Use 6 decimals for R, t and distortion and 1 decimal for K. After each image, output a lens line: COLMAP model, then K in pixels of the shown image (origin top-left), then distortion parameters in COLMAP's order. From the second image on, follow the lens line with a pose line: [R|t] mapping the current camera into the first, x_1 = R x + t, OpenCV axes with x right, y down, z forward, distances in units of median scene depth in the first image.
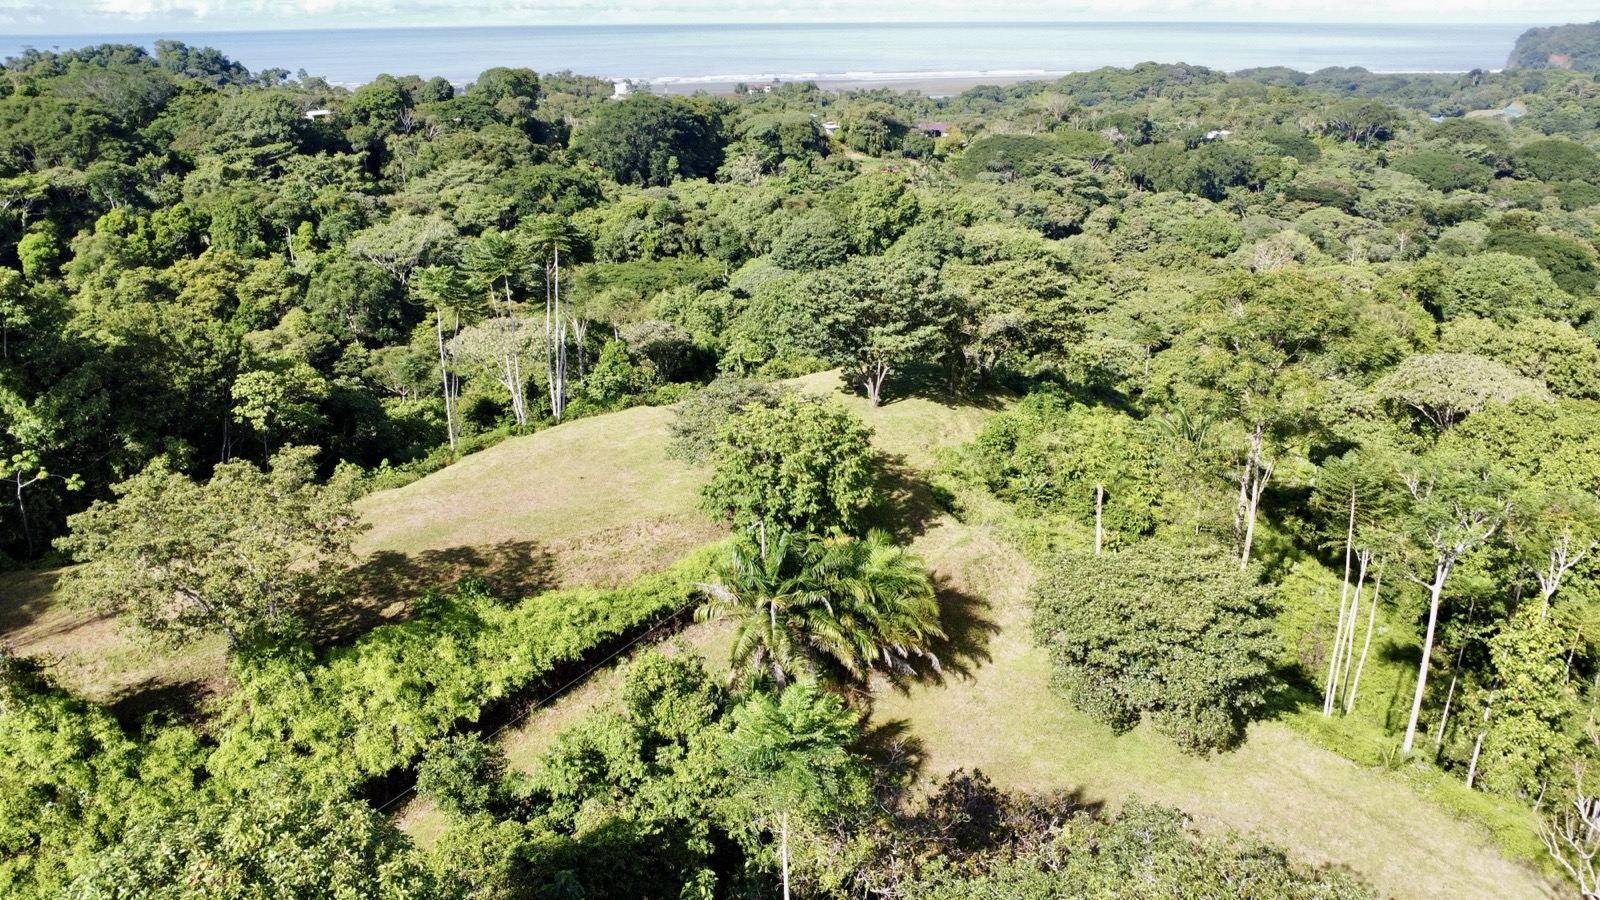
lens RADIAL K [[1156.5, 0, 800.0], [0, 1156.5, 450.0], [0, 0, 1]] dist [-0.024650, -0.010311]
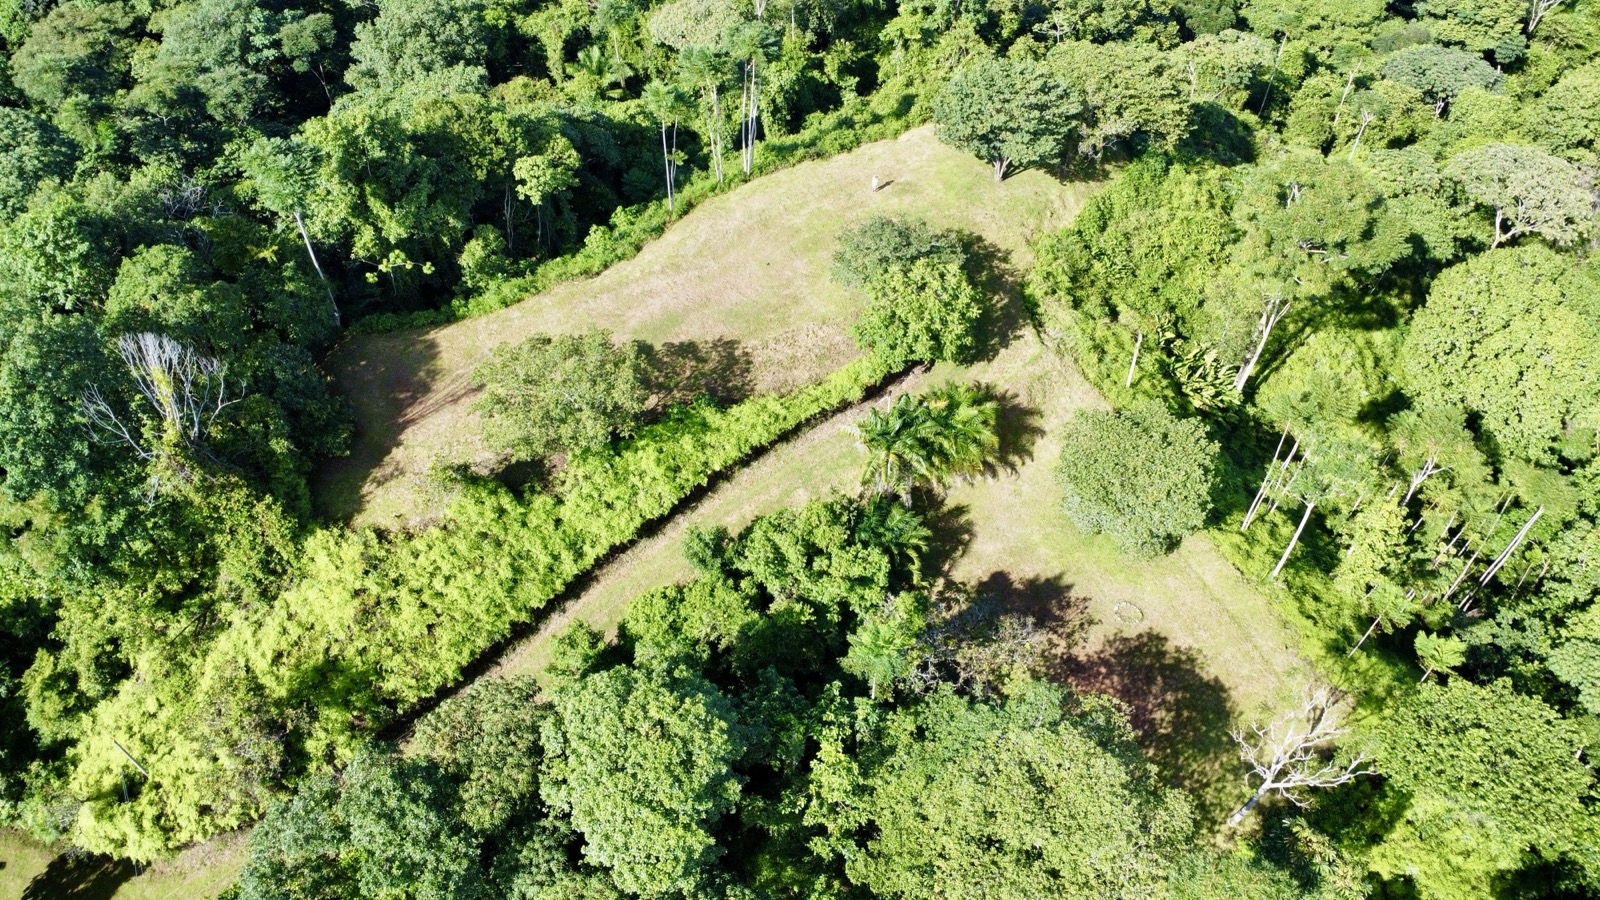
lens RADIAL K [[1156.5, 0, 800.0], [0, 1156.5, 450.0], [0, 0, 1]] dist [-0.024650, -0.010311]
pose [[0.989052, 0.121805, -0.083304, -0.003384], [-0.065250, 0.867315, 0.493465, -0.157968], [0.132357, -0.482627, 0.865767, -0.098314]]
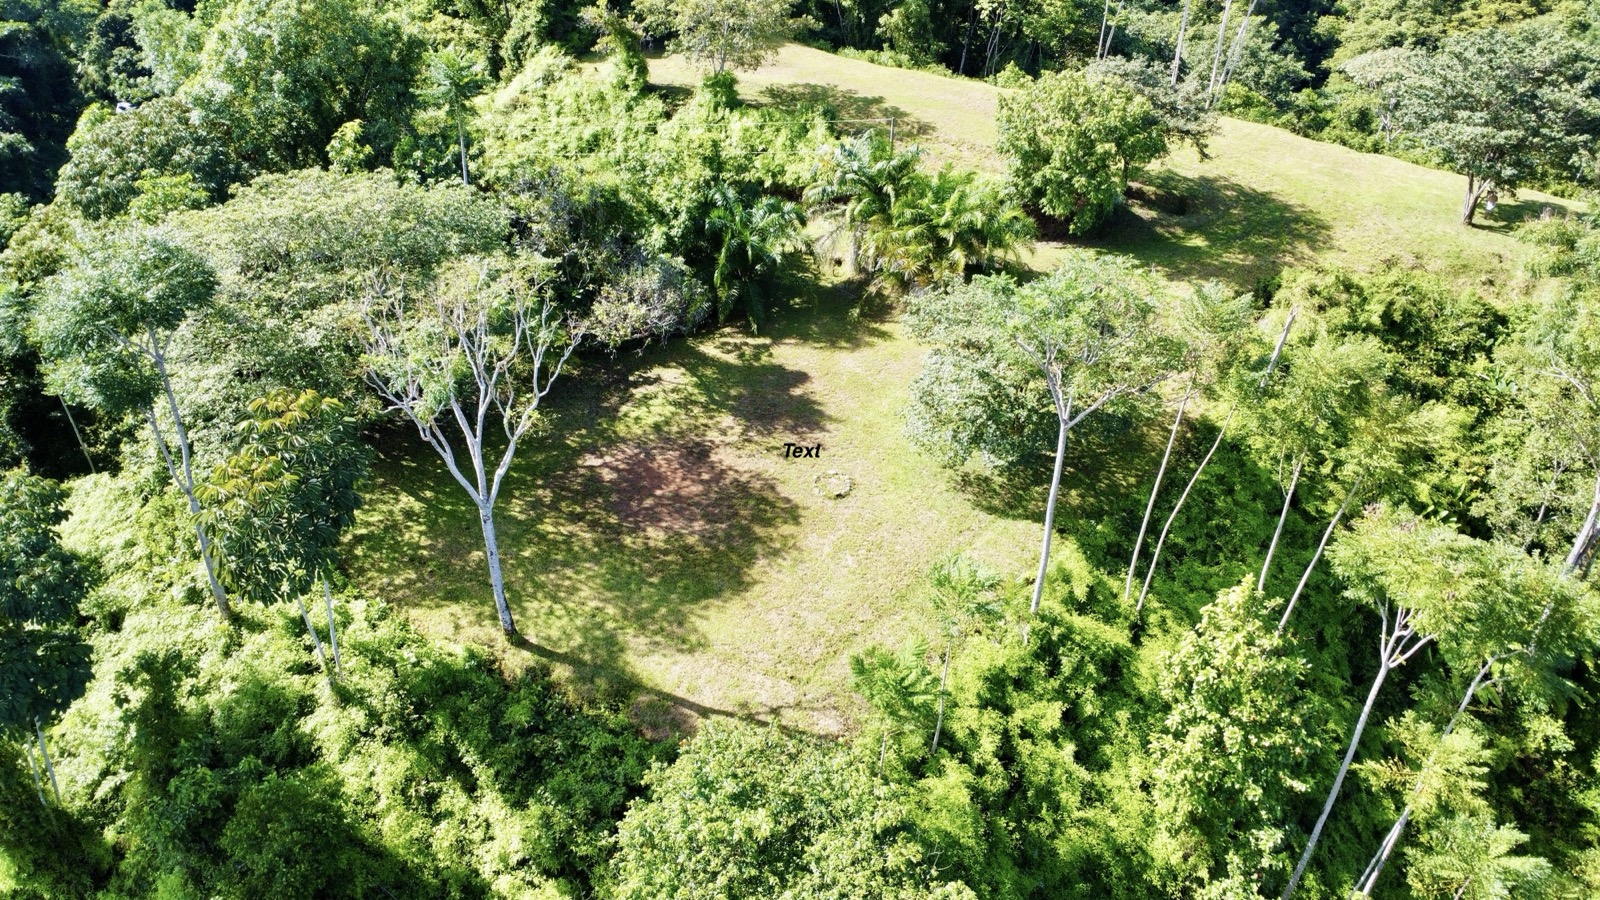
lens RADIAL K [[1156.5, 0, 800.0], [0, 1156.5, 450.0], [0, 0, 1]] dist [-0.024650, -0.010311]
pose [[0.283279, 0.544758, -0.789299, 0.269866], [-0.351774, 0.824669, 0.442918, -0.039597], [0.892193, 0.152185, 0.425243, 0.112991]]
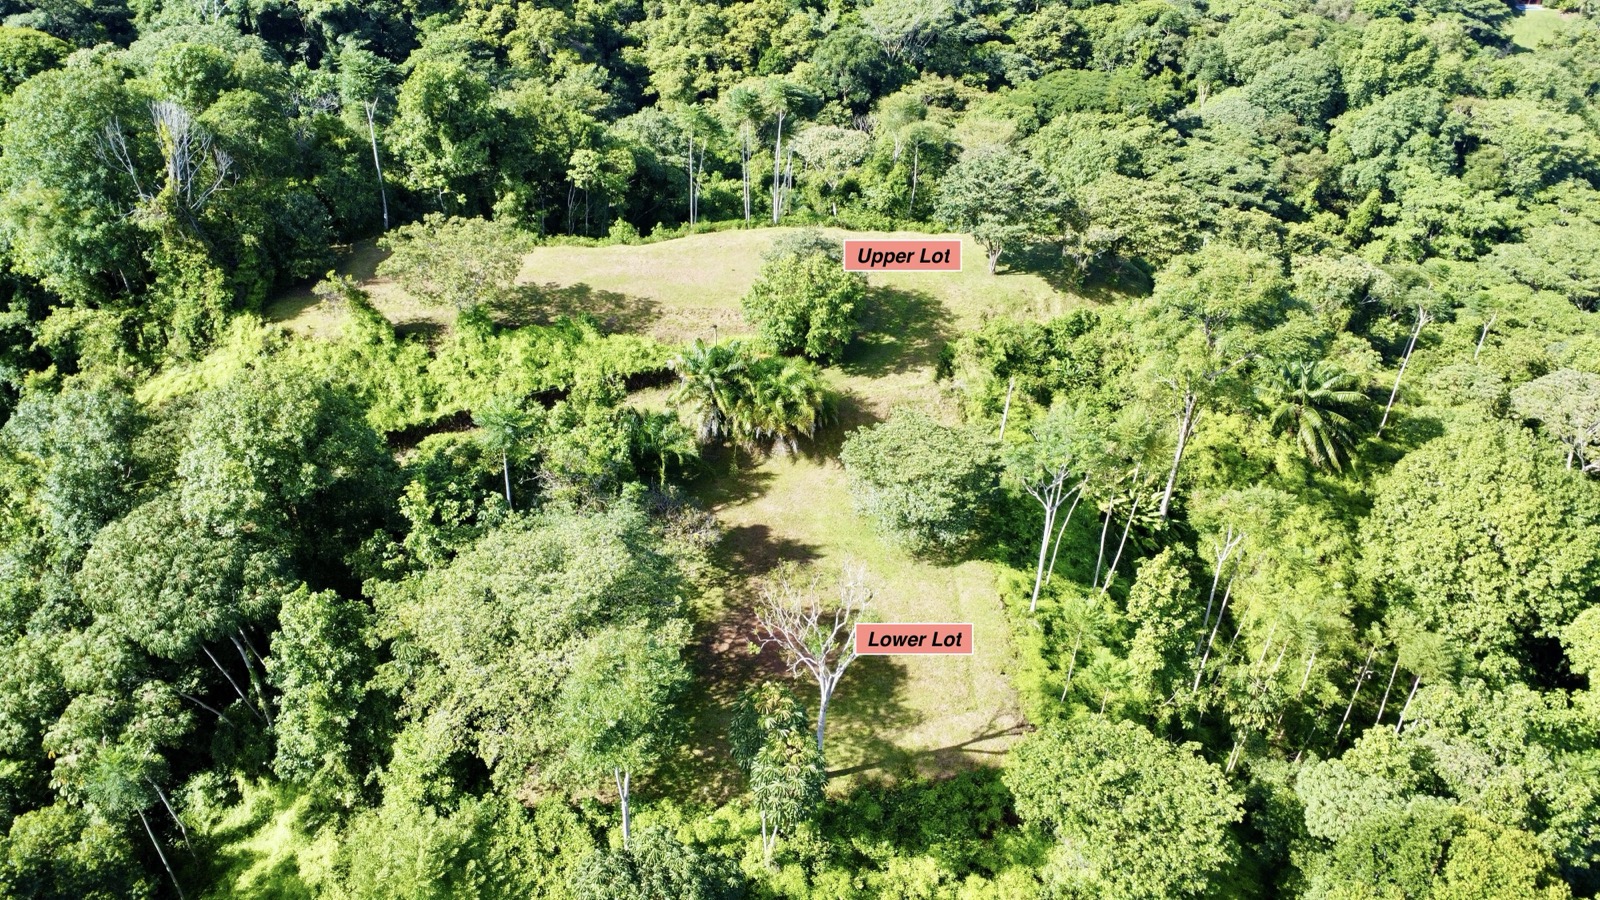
lens RADIAL K [[1156.5, 0, 800.0], [0, 1156.5, 450.0], [0, 0, 1]] dist [-0.024650, -0.010311]
pose [[0.833439, 0.333906, -0.440325, 0.212026], [-0.230086, 0.934133, 0.272866, -0.063687], [0.502434, -0.126105, 0.855370, -0.091776]]
